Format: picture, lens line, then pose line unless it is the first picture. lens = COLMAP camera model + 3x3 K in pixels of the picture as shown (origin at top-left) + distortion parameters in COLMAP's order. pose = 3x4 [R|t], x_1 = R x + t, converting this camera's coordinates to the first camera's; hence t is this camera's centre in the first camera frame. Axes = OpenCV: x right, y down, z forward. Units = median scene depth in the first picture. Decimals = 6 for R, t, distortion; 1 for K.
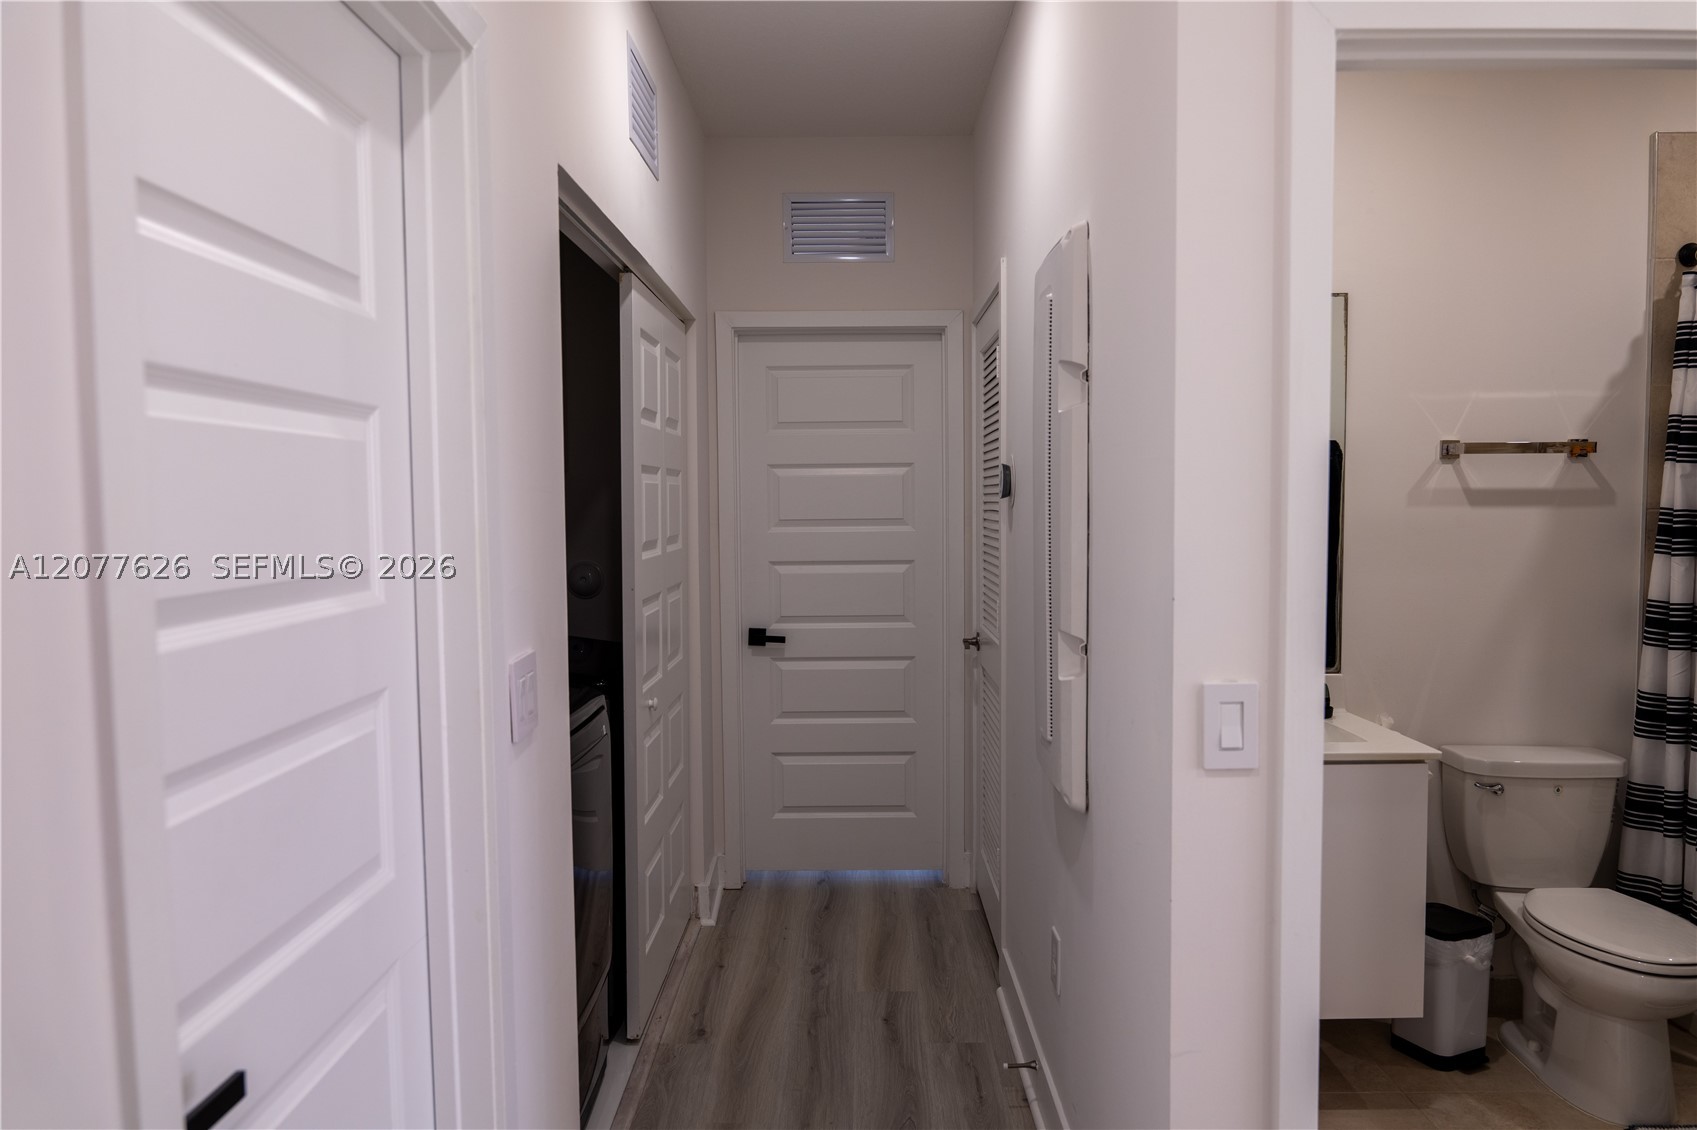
lens RADIAL K [[1155.7, 0, 848.7], [0, 1155.7, 569.1], [0, 0, 1]] dist [0.001728, -0.014505]
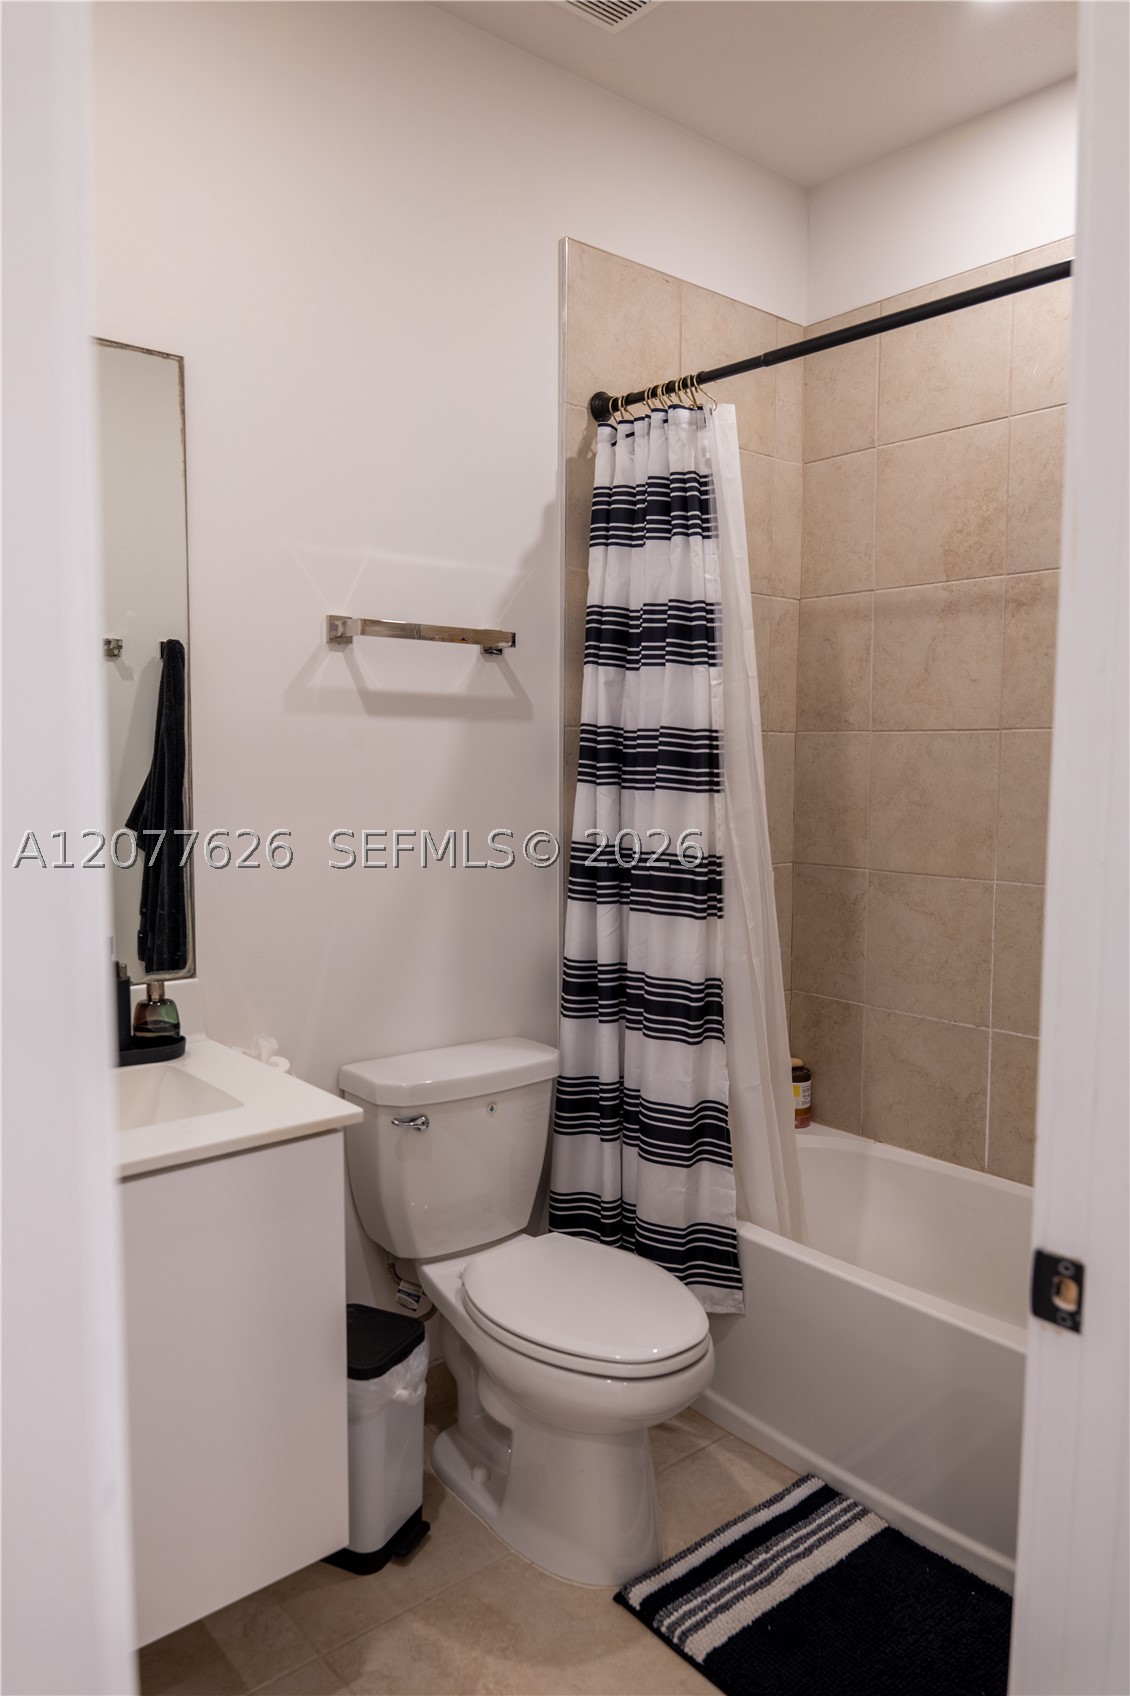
lens RADIAL K [[1155.0, 0, 565.0], [0, 1155.0, 848.0], [0, 0, 1]] dist [0.001728, -0.014505]
pose [[0.755015, -0.041068, 0.654420, 0.178880], [0.027262, 0.999140, 0.031248, 0.006465], [-0.655141, -0.005752, 0.755485, 0.416482]]
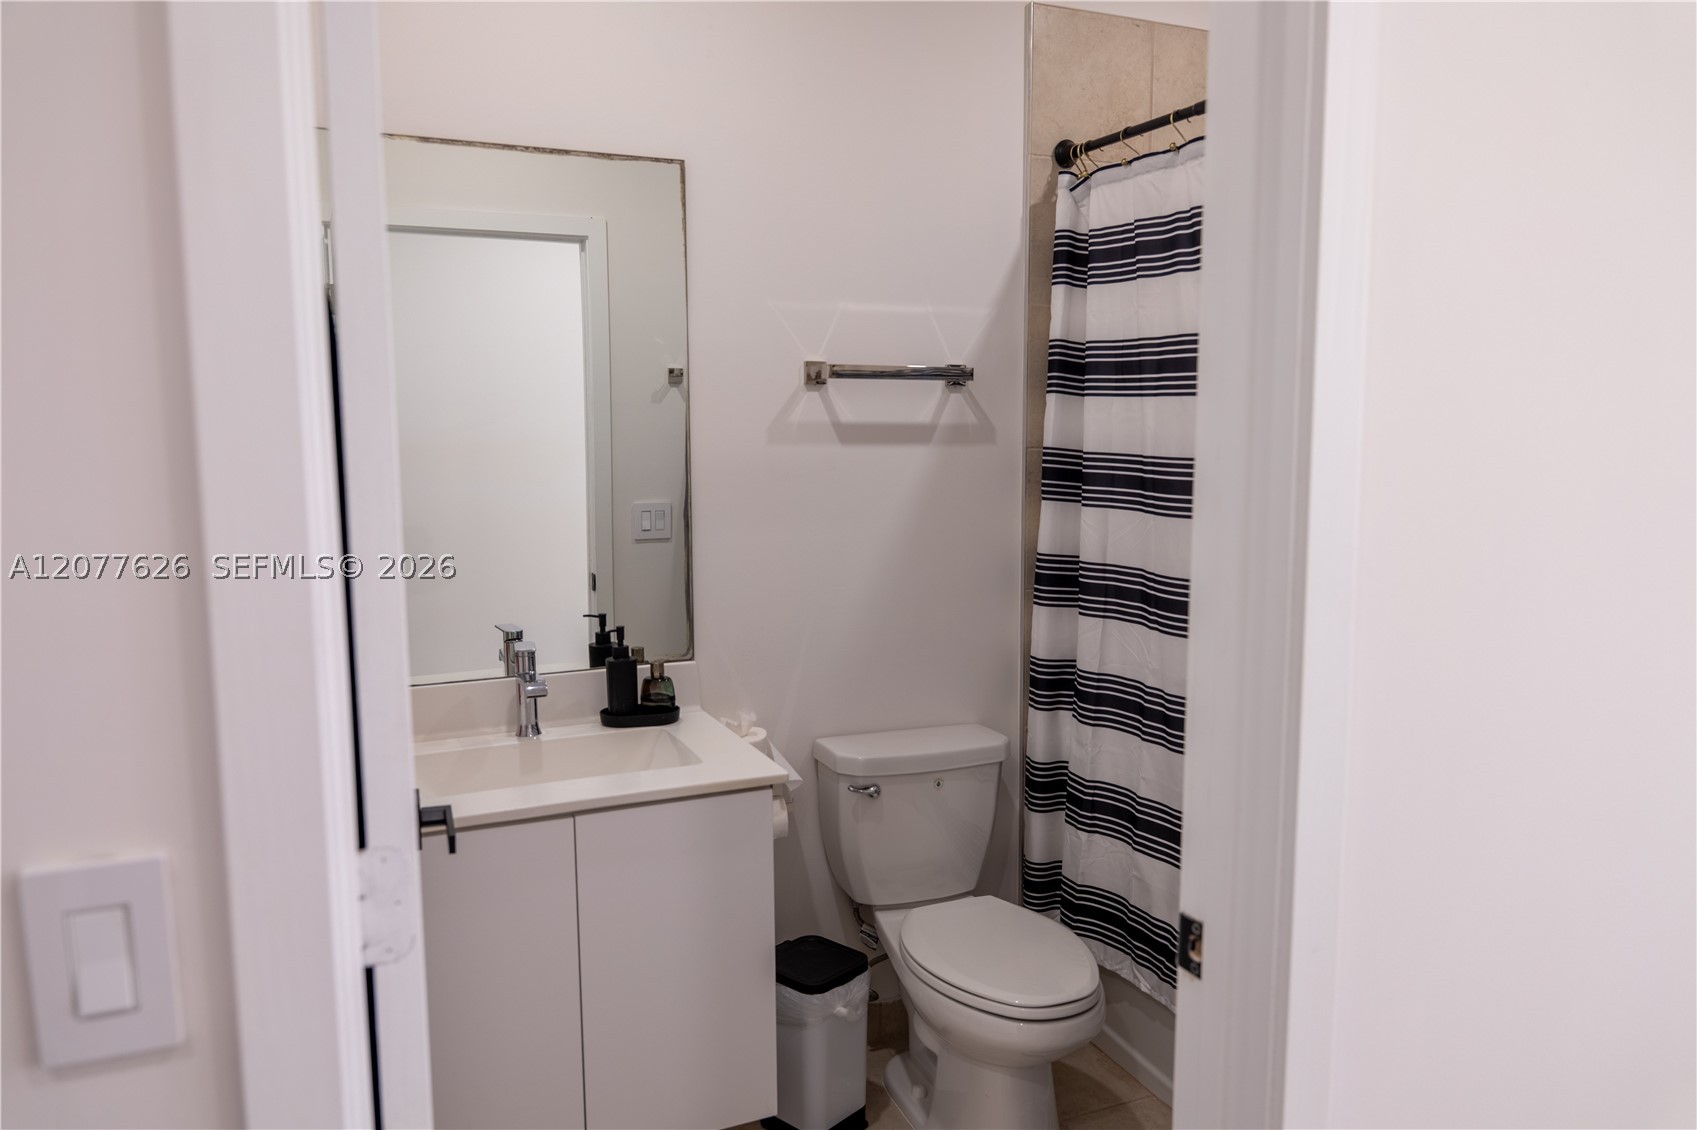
lens RADIAL K [[1155.7, 0, 848.7], [0, 1155.7, 569.1], [0, 0, 1]] dist [0.001728, -0.014505]
pose [[0.910523, -0.042466, 0.411273, 0.213266], [0.020994, 0.998177, 0.056587, -0.013351], [-0.412926, -0.042890, 0.909754, 0.264949]]
